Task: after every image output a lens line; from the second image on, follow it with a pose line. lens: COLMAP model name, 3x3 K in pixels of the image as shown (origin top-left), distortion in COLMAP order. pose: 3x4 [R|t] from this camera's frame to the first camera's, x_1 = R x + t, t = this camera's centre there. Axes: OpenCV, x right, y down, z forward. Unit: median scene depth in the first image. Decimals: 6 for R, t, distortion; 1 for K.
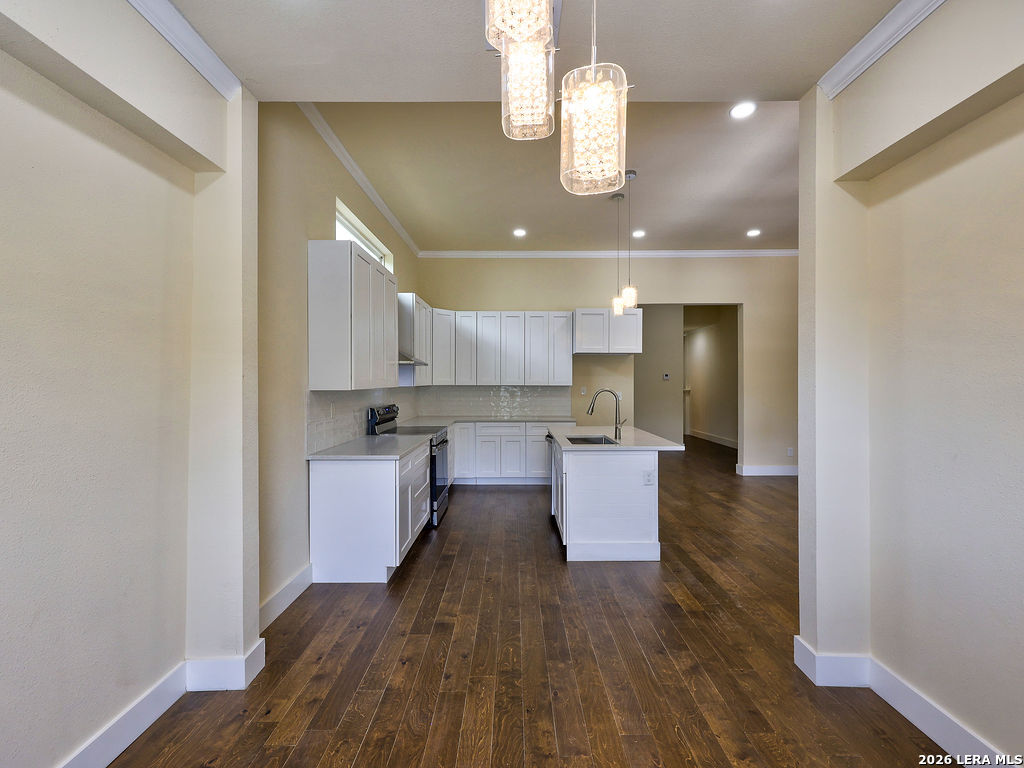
lens RADIAL K [[462.9, 0, 513.1], [0, 462.9, 381.7], [0, 0, 1]] dist [0.001408, 0.000432]
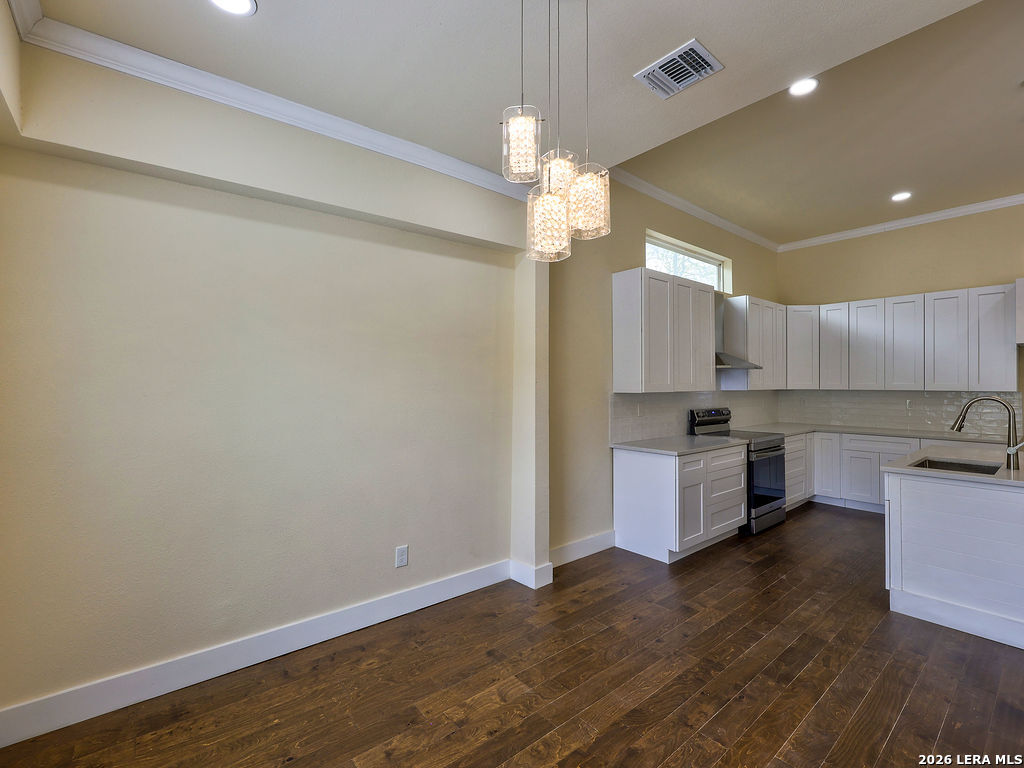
lens RADIAL K [[462.9, 0, 513.6], [0, 462.9, 379.1], [0, 0, 1]] dist [0.001408, 0.000432]
pose [[0.643990, -0.008691, -0.764985, 0.314046], [-0.000799, 0.999927, -0.012033, -0.001962], [0.765034, 0.008361, 0.643936, -0.017863]]
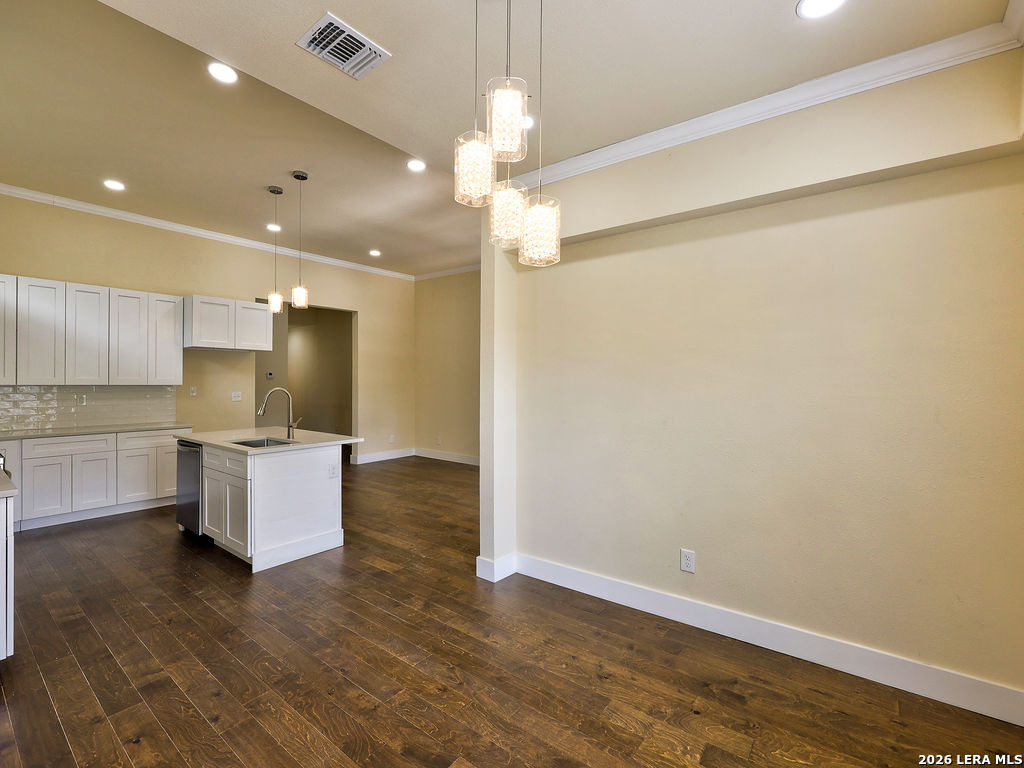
lens RADIAL K [[462.9, 0, 513.8], [0, 462.9, 381.8], [0, 0, 1]] dist [0.001408, 0.000432]
pose [[0.616739, 0.000962, 0.787167, -0.293644], [-0.003094, 0.999994, 0.001202, -0.000647], [-0.787162, -0.003176, 0.616739, 0.012692]]
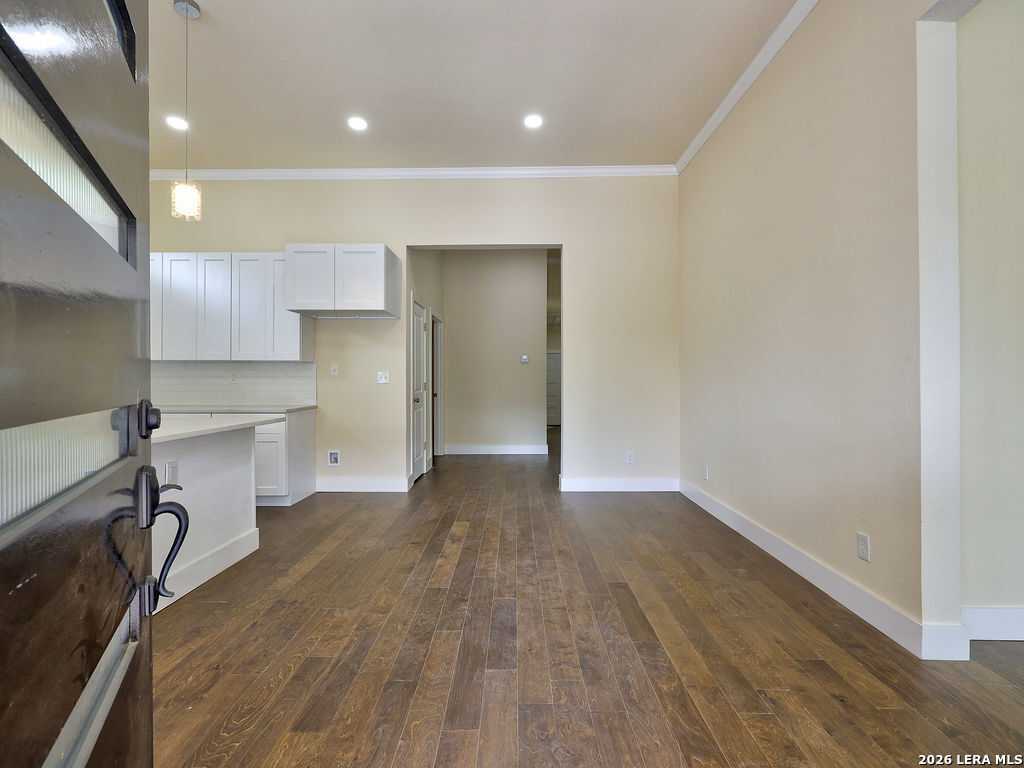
lens RADIAL K [[462.9, 0, 514.0], [0, 462.9, 383.9], [0, 0, 1]] dist [0.001408, 0.000432]
pose [[0.999983, 0.001071, -0.005721, 0.806161], [-0.001046, 0.999990, 0.004394, 0.071573], [0.005726, -0.004388, 0.999974, 0.572745]]
